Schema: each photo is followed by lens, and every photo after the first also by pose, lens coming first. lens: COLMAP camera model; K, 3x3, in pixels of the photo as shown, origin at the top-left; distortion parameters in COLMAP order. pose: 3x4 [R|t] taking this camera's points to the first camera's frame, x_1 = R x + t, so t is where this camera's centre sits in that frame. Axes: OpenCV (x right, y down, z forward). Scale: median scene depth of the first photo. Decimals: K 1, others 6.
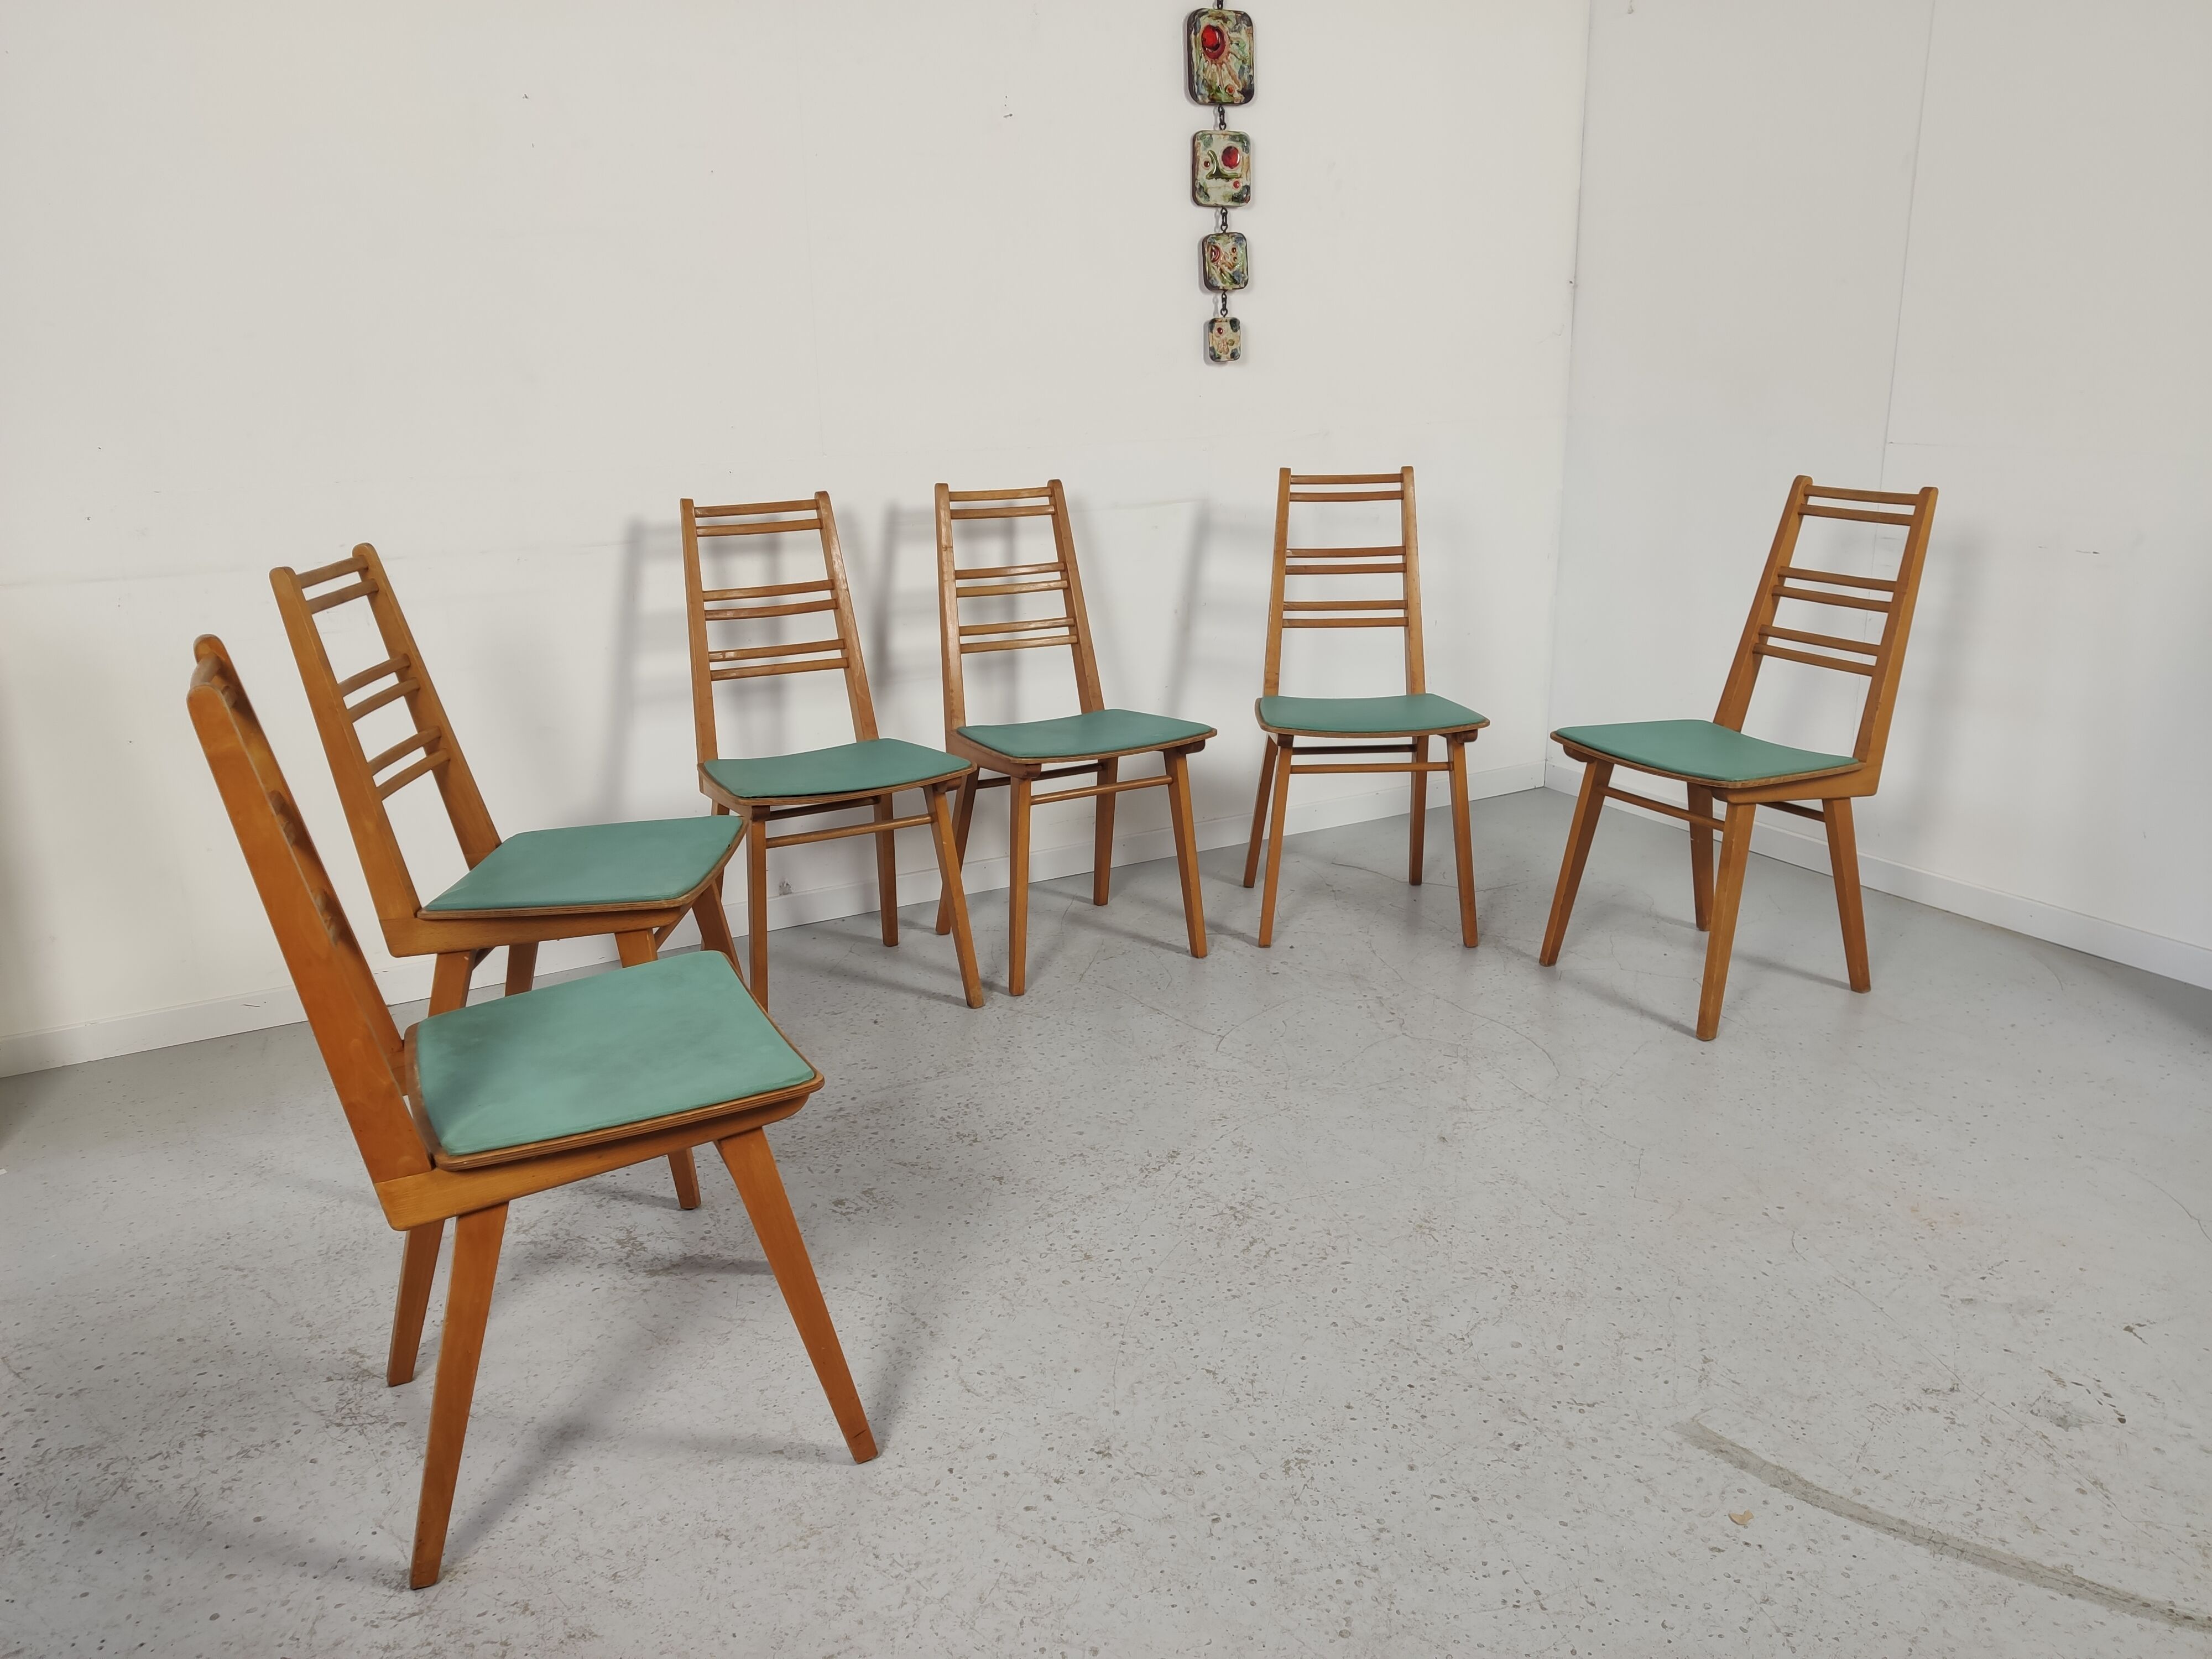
lens RADIAL K [[1690.3, 0, 1093.9], [0, 1690.3, 844.0], [0, 0, 1]] dist [0.006166, -0.012990]
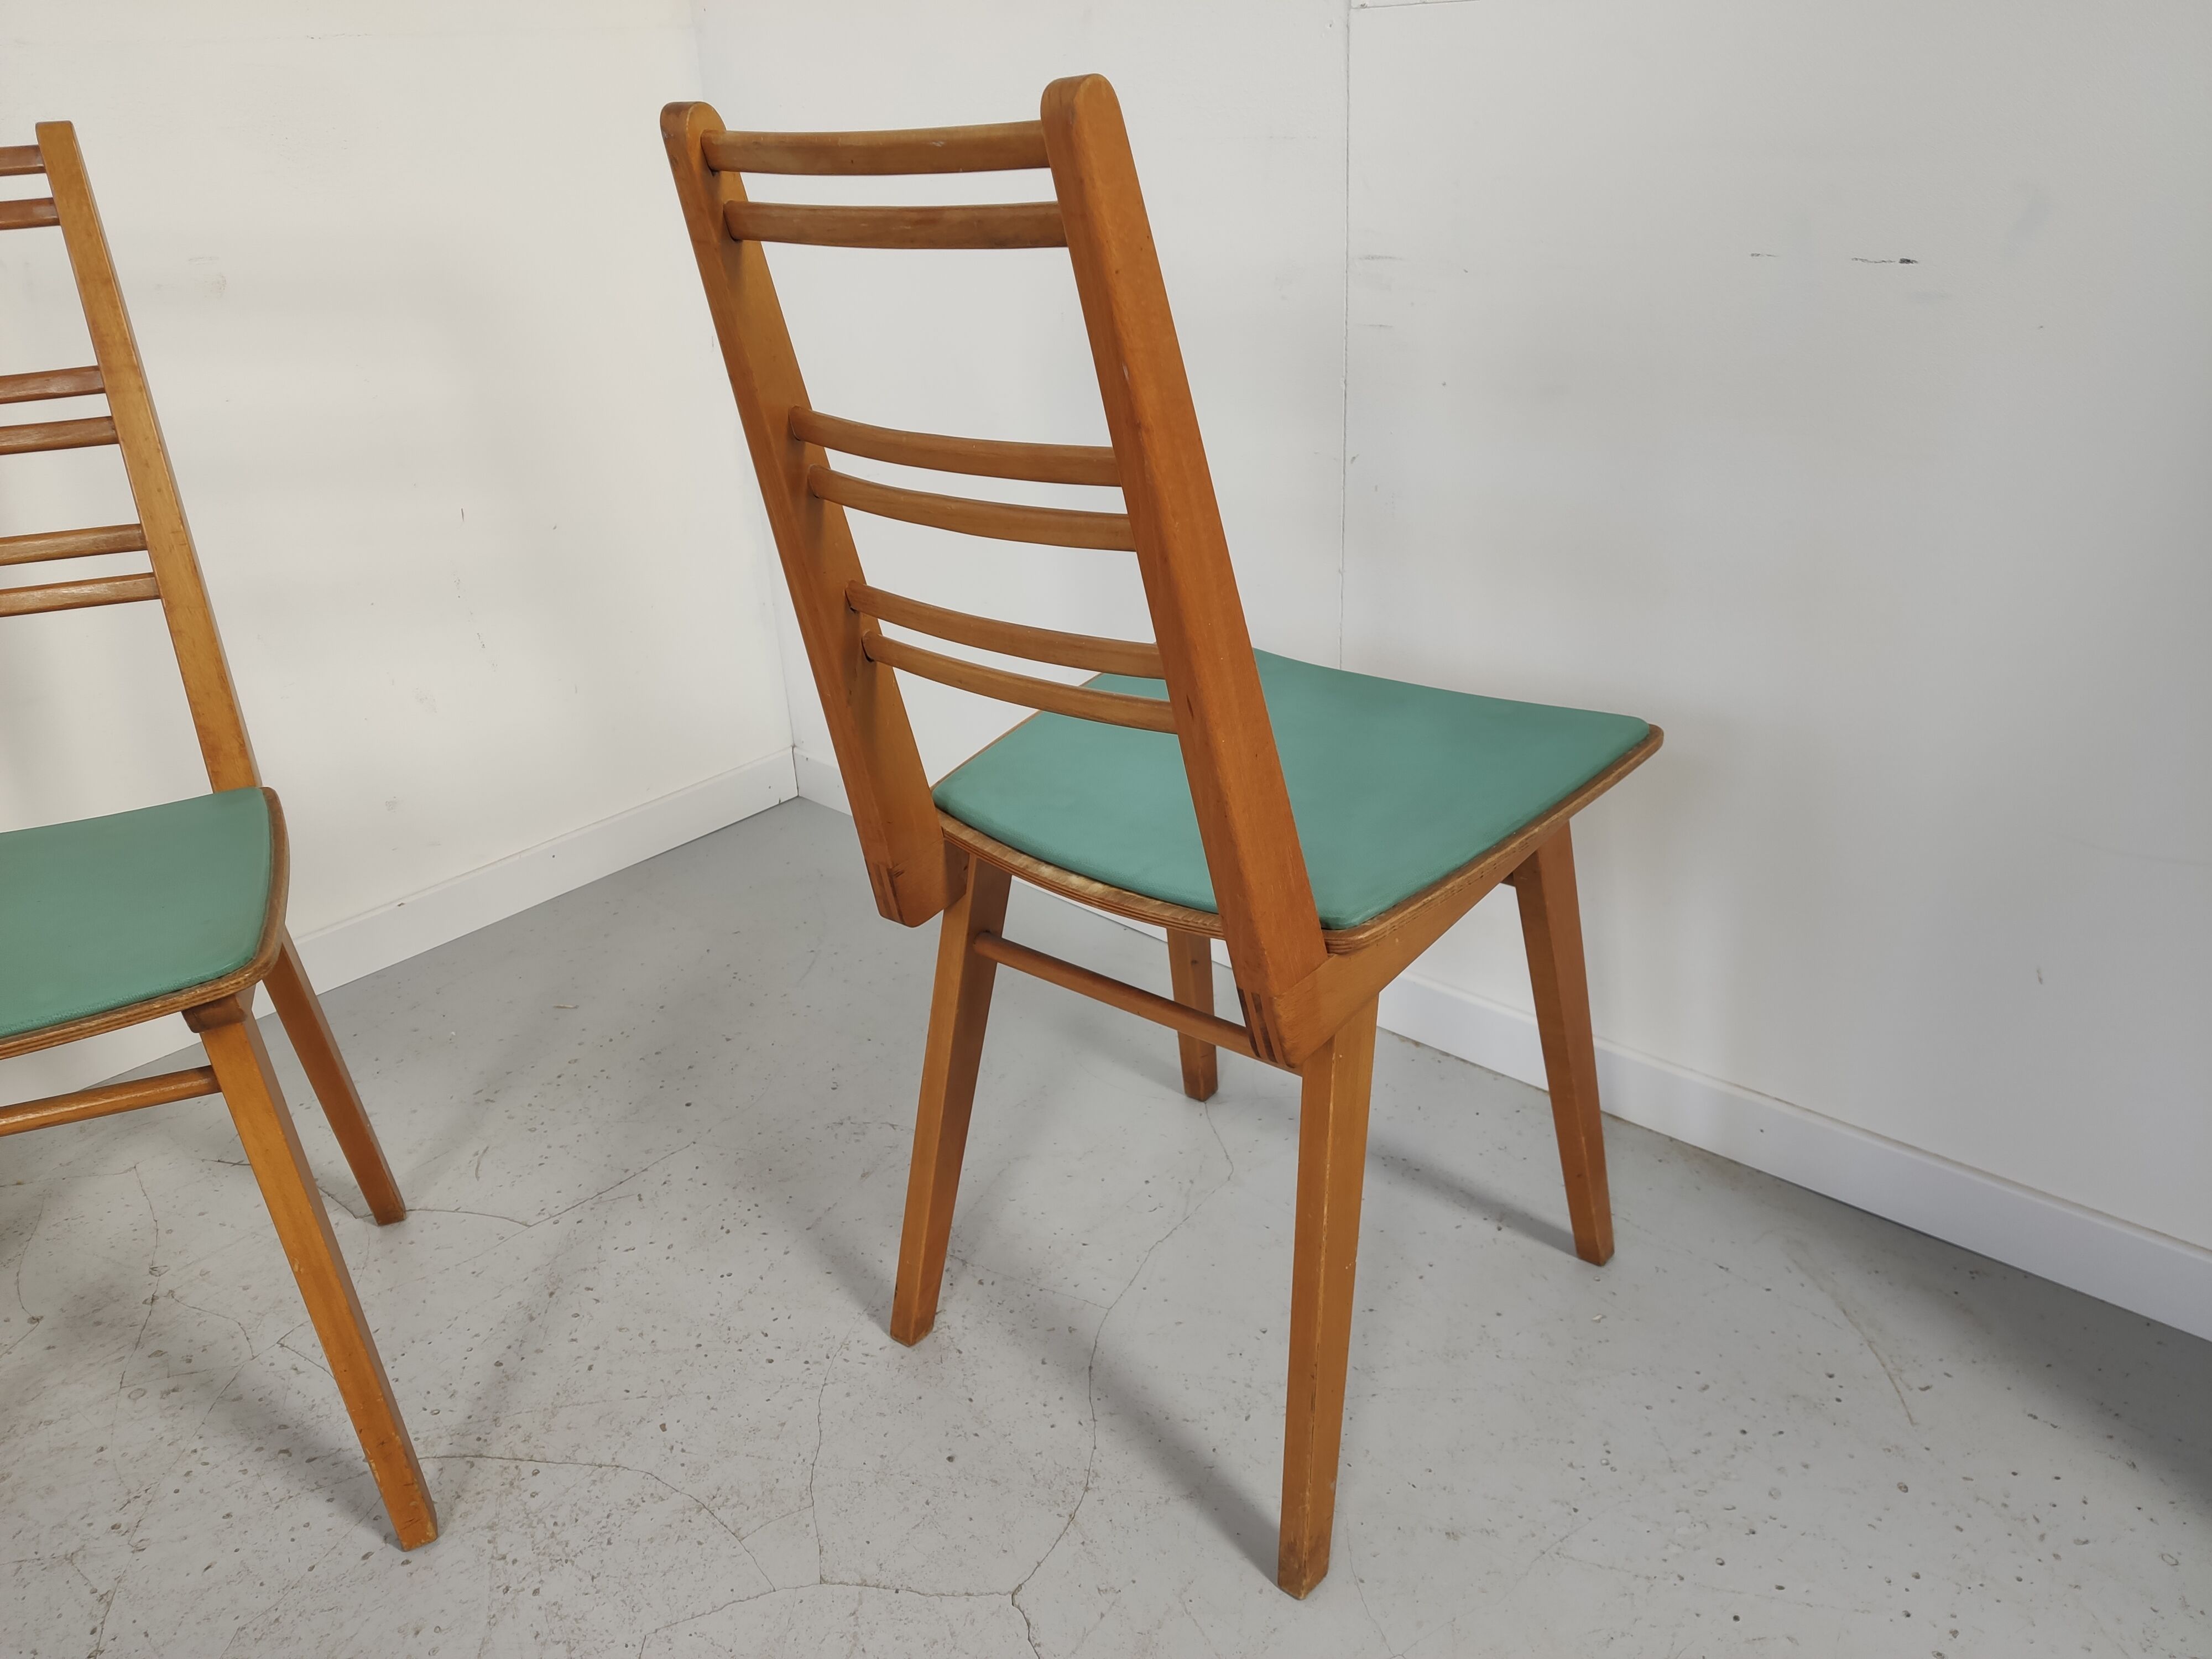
lens RADIAL K [[1690.3, 0, 1100.6], [0, 1690.3, 842.8], [0, 0, 1]] dist [0.006166, -0.012990]
pose [[0.950699, -0.159498, 0.265956, 0.304951], [0.120540, 0.980220, 0.156967, -0.125530], [-0.285731, -0.117170, 0.951120, 0.685846]]
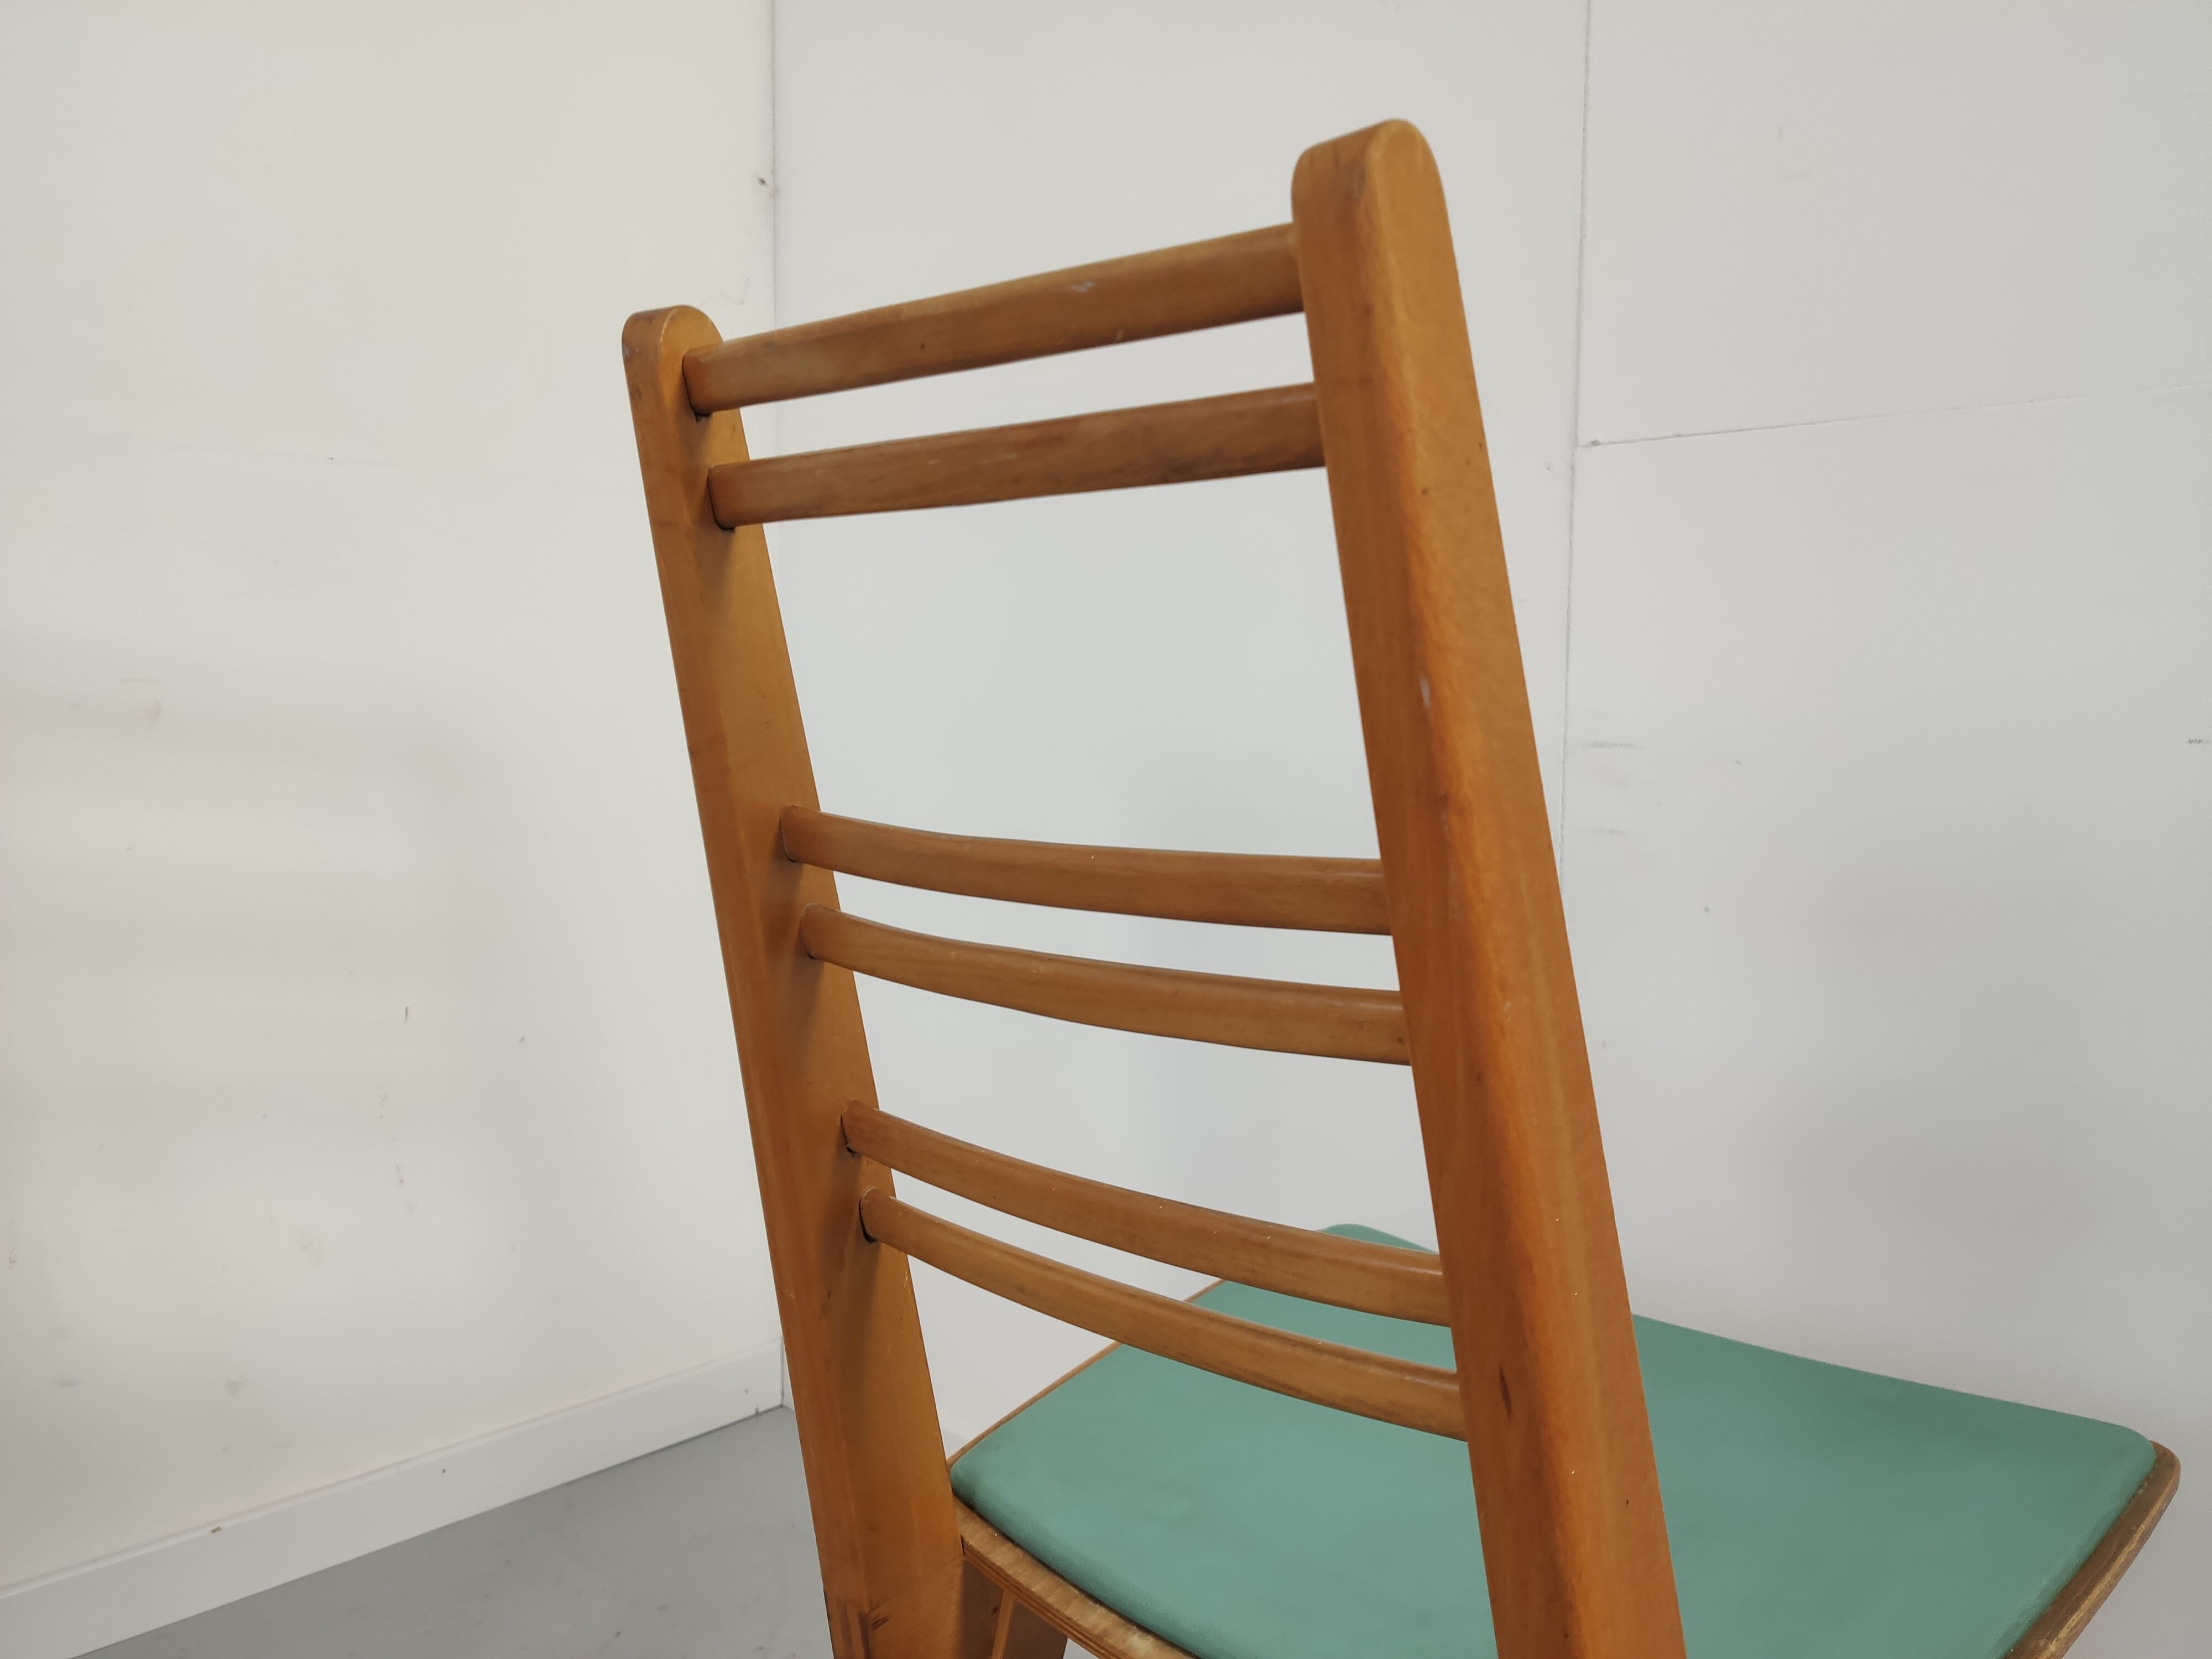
lens RADIAL K [[1690.3, 0, 1097.9], [0, 1690.3, 845.2], [0, 0, 1]] dist [0.006166, -0.012990]
pose [[0.963964, -0.000616, 0.266033, 0.329691], [0.051335, 0.981633, -0.183740, -0.121494], [-0.261034, 0.190776, 0.946291, 0.820230]]
